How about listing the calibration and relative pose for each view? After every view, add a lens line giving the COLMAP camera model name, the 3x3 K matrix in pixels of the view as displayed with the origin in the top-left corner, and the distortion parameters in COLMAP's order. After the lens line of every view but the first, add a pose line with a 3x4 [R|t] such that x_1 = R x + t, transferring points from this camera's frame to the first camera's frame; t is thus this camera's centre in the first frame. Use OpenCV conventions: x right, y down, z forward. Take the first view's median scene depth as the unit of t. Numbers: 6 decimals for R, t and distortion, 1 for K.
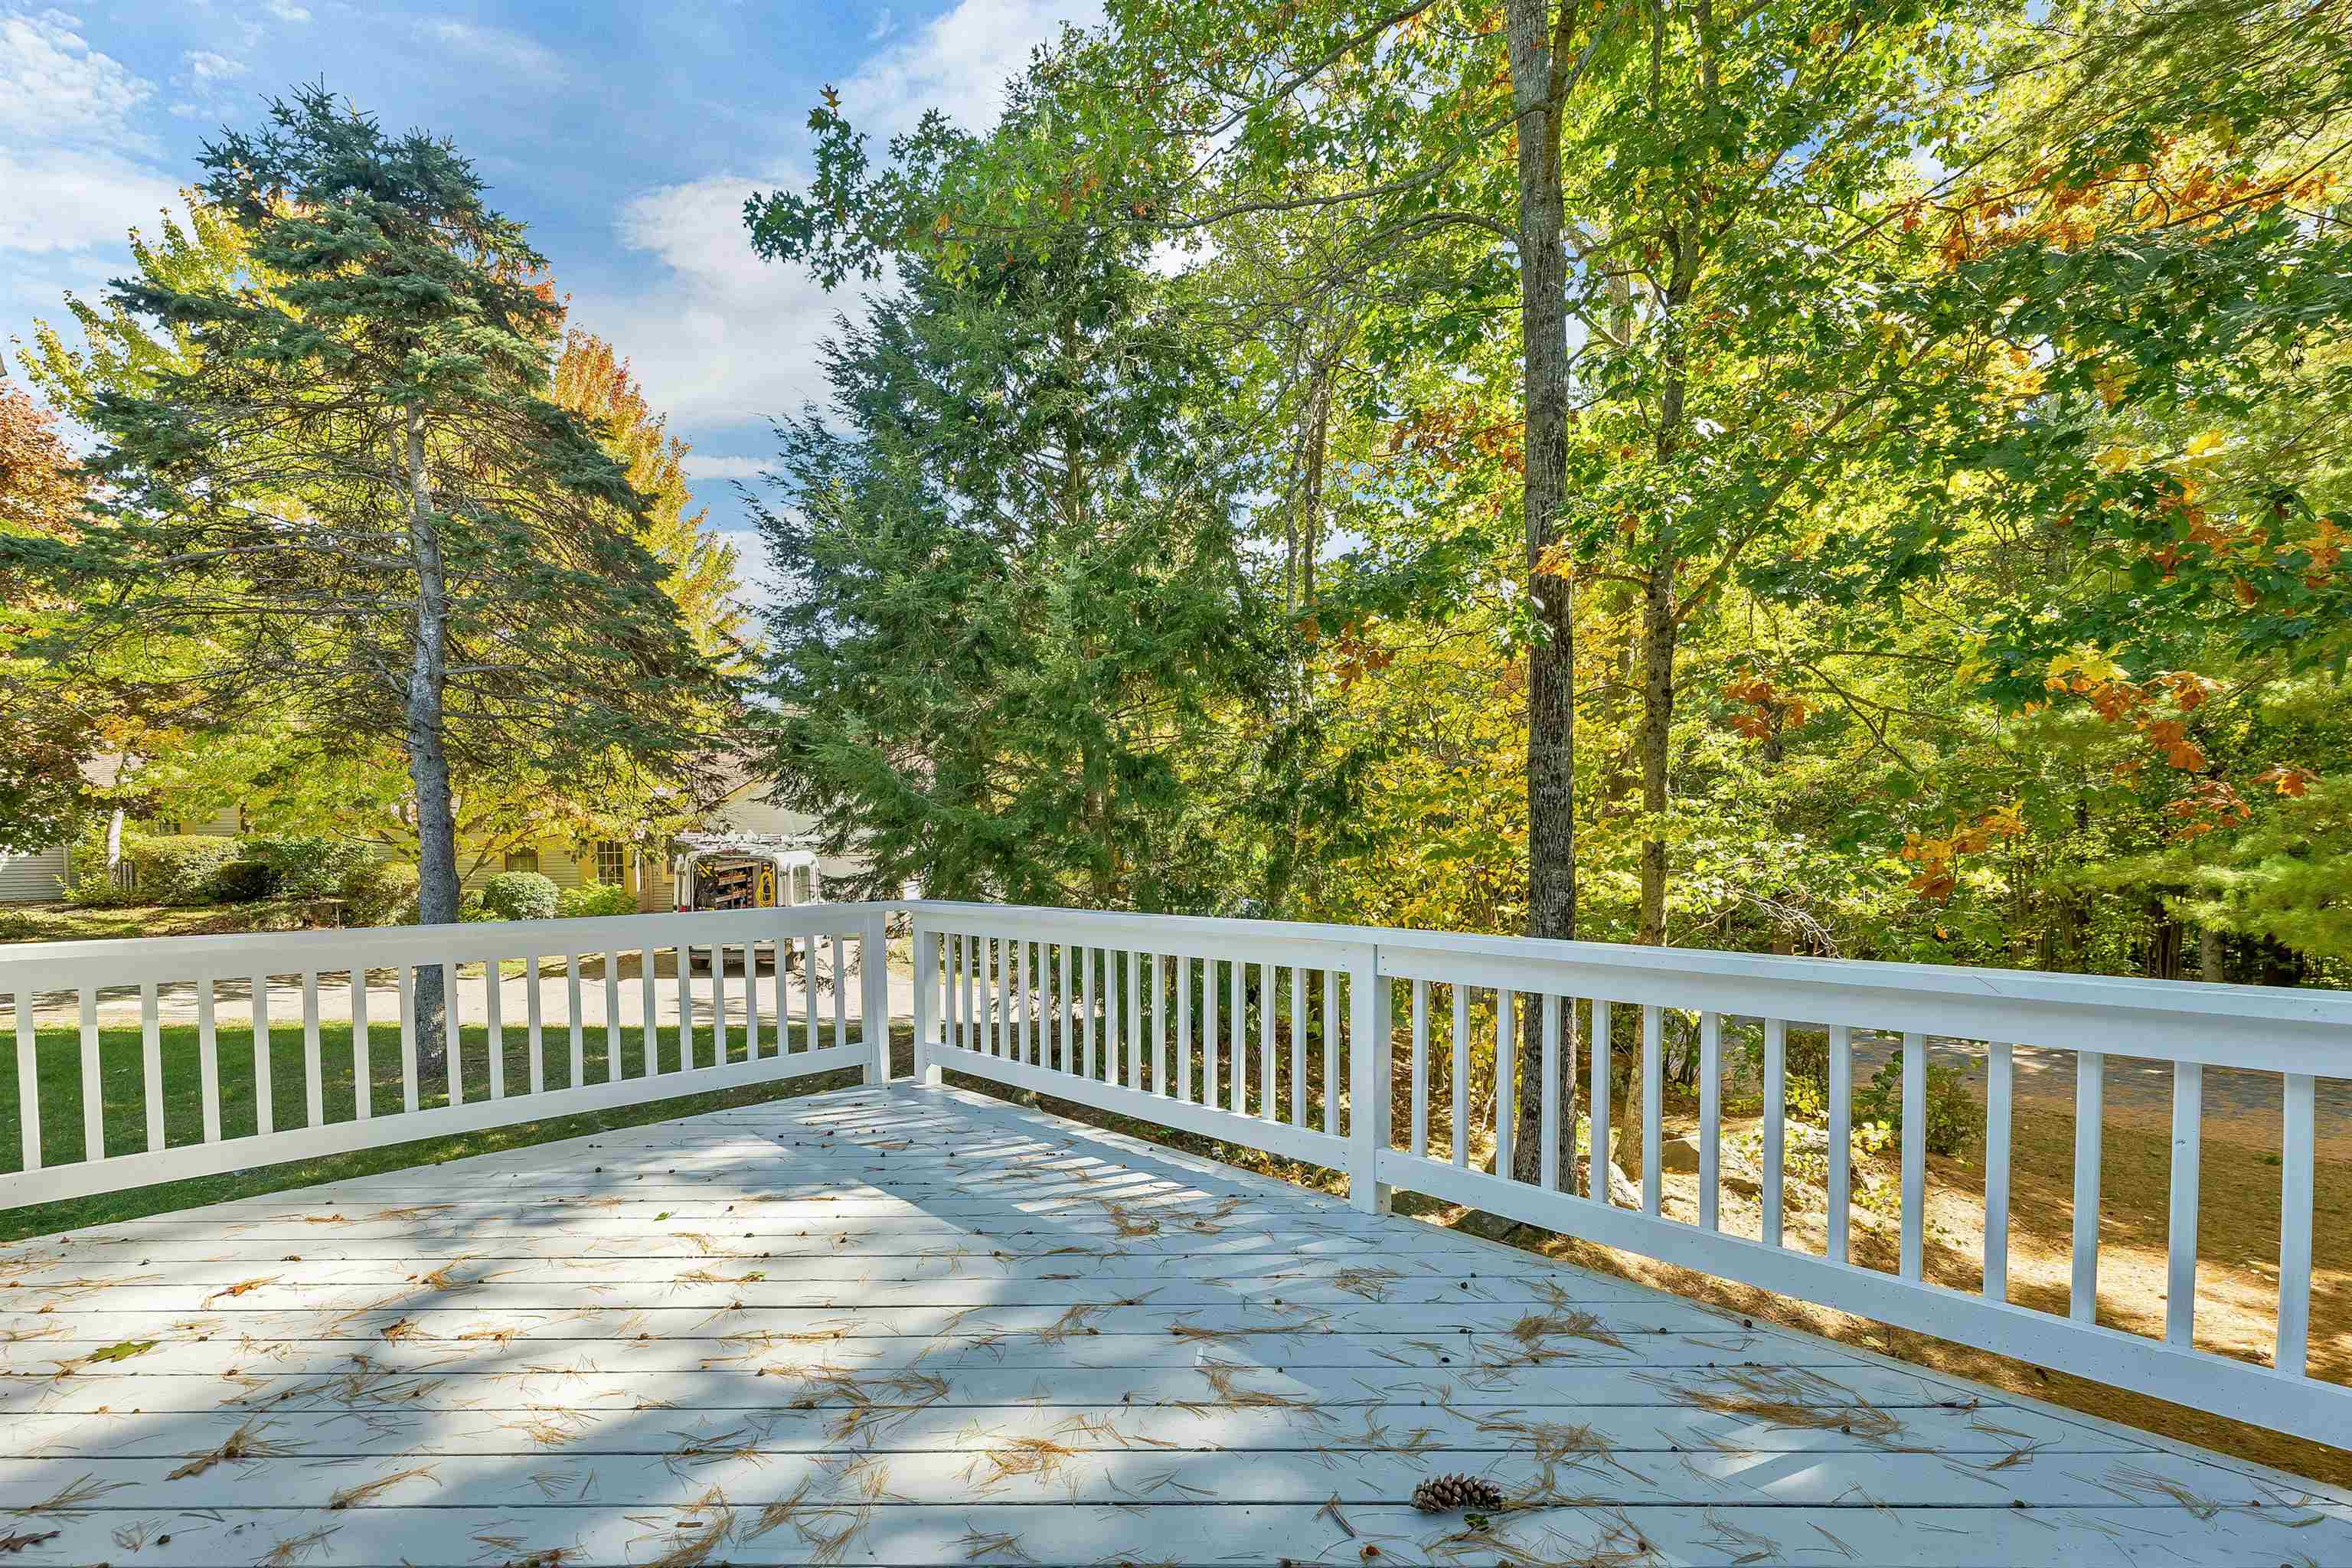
lens RADIAL K [[1036.0, 0, 1143.3], [0, 1036.0, 857.2], [0, 0, 1]] dist [0.002408, 0.000819]
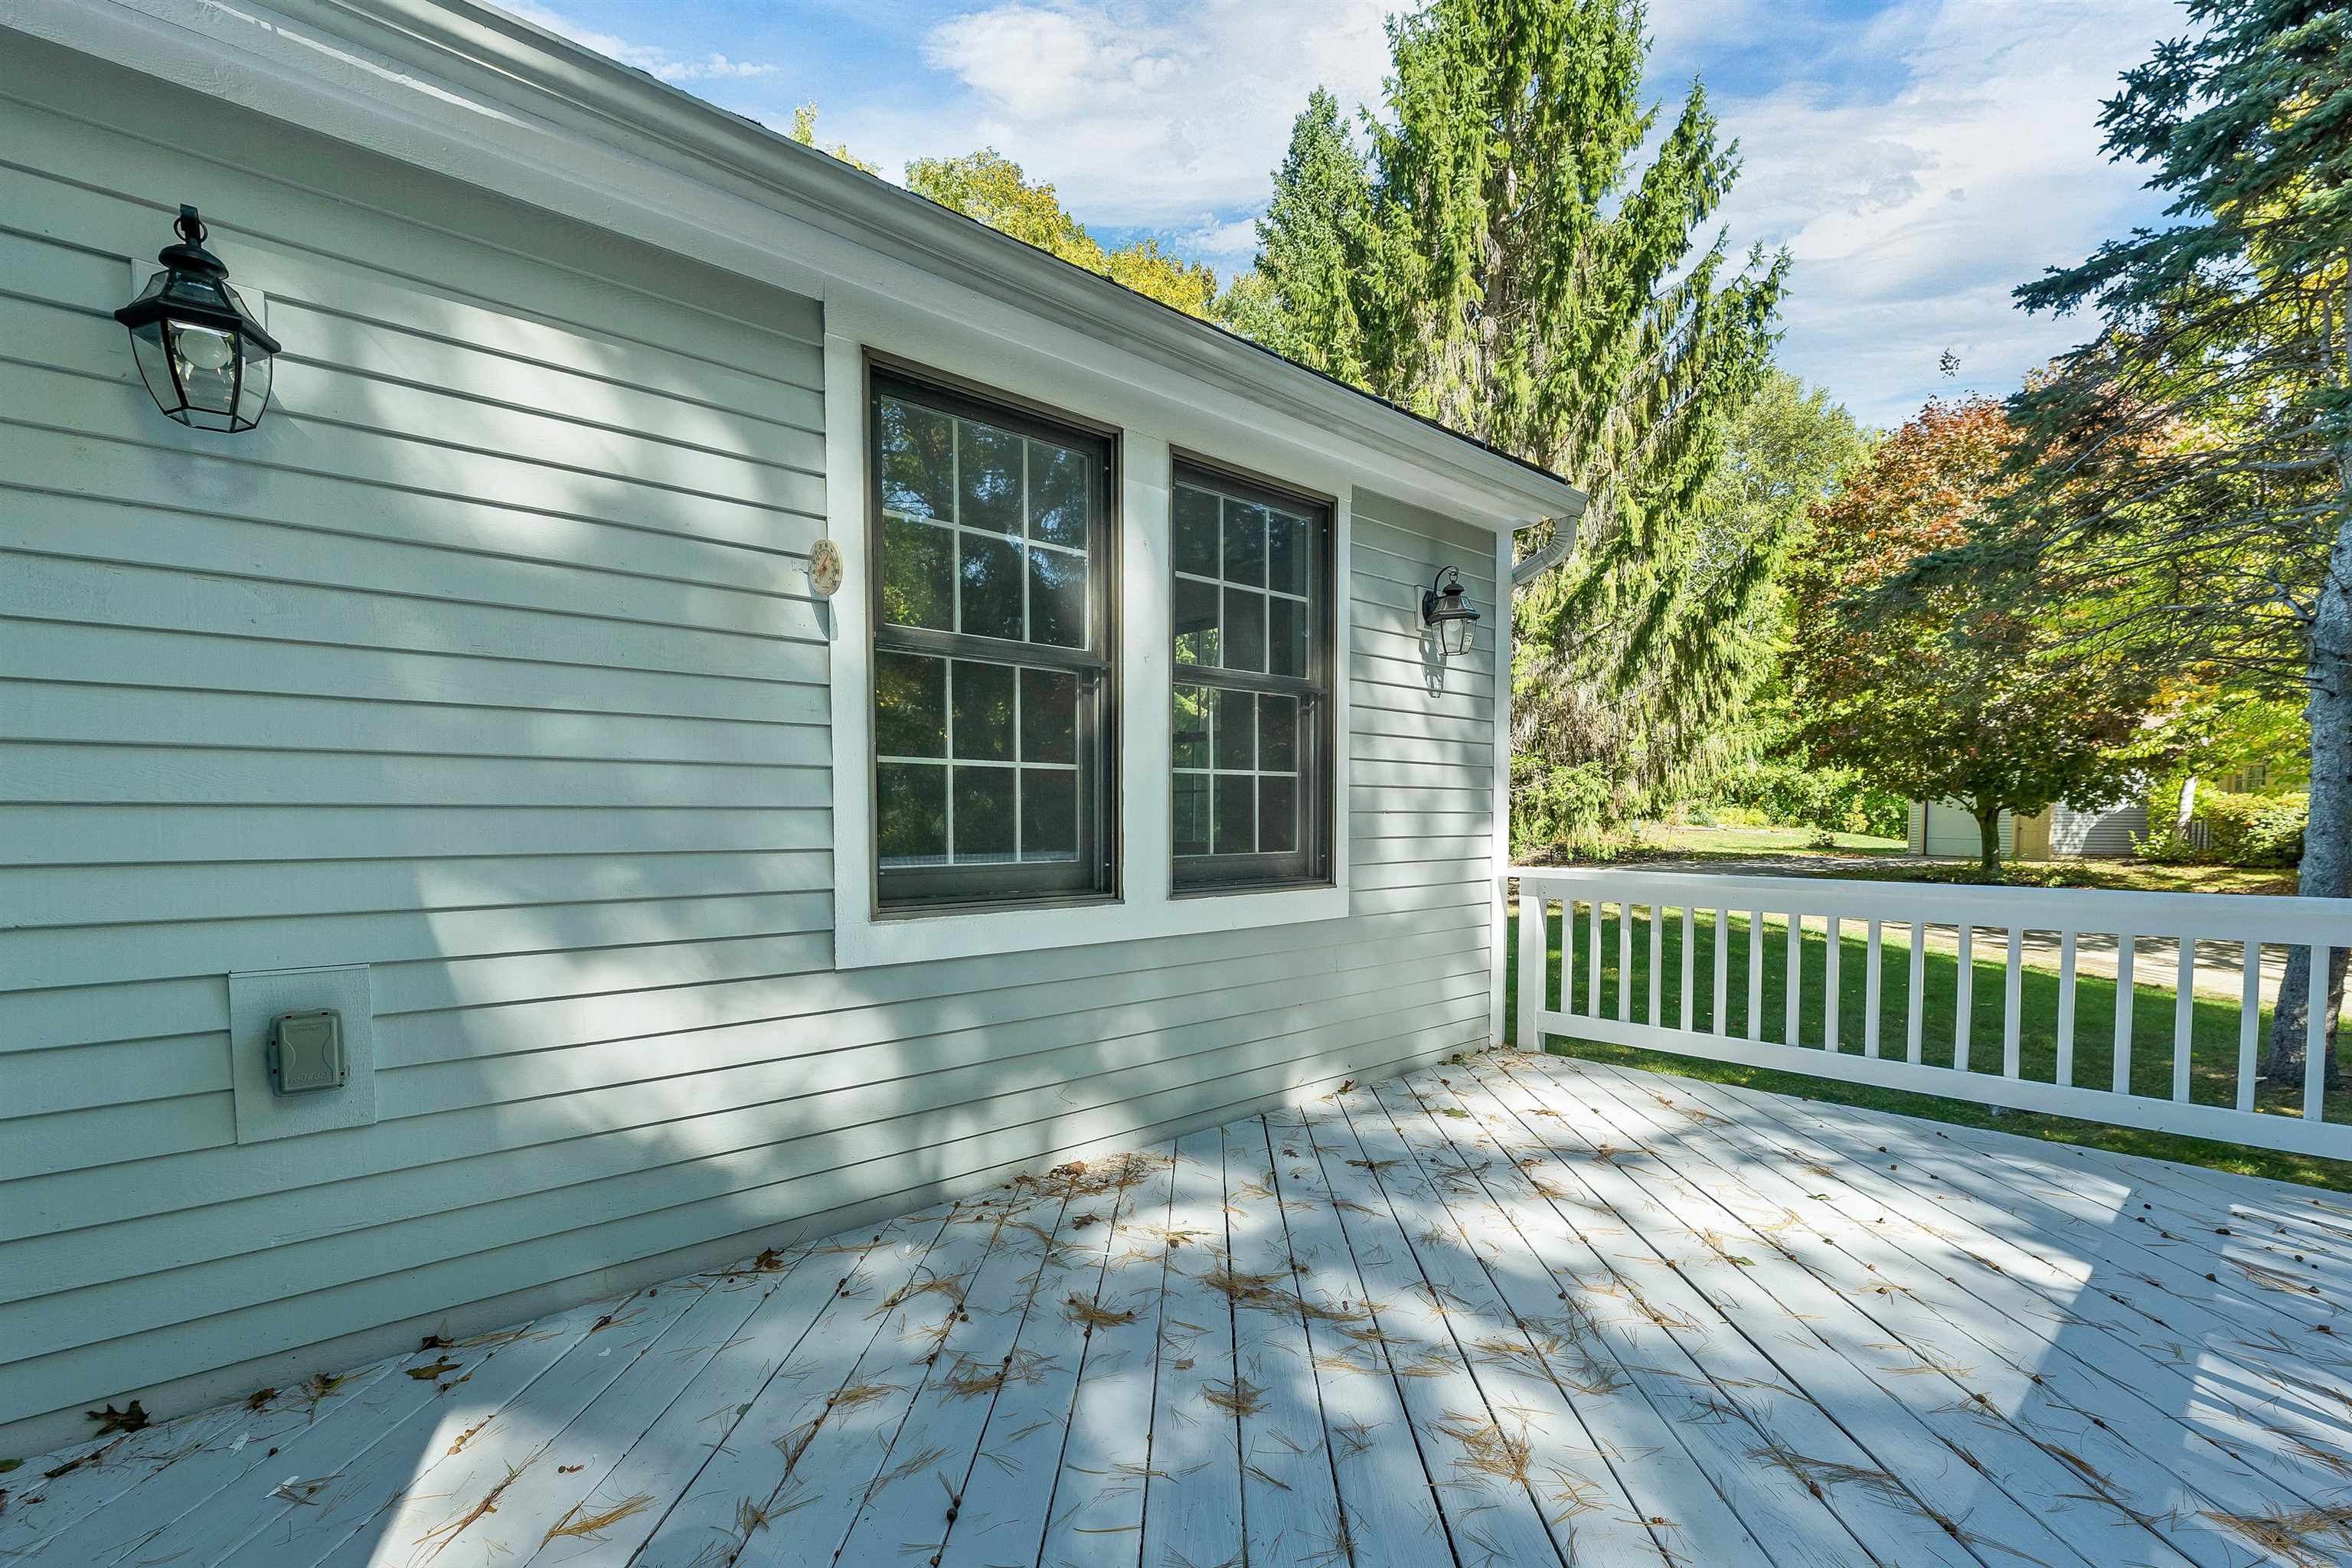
lens RADIAL K [[1045.4, 0, 1173.3], [0, 1045.4, 874.8], [0, 0, 1]] dist [-0.017489, 0.000199]
pose [[-0.046642, 0.060206, -0.997096, 0.159851], [-0.001929, 0.998175, 0.060361, -0.000990], [0.998910, 0.004738, -0.046441, 0.147662]]
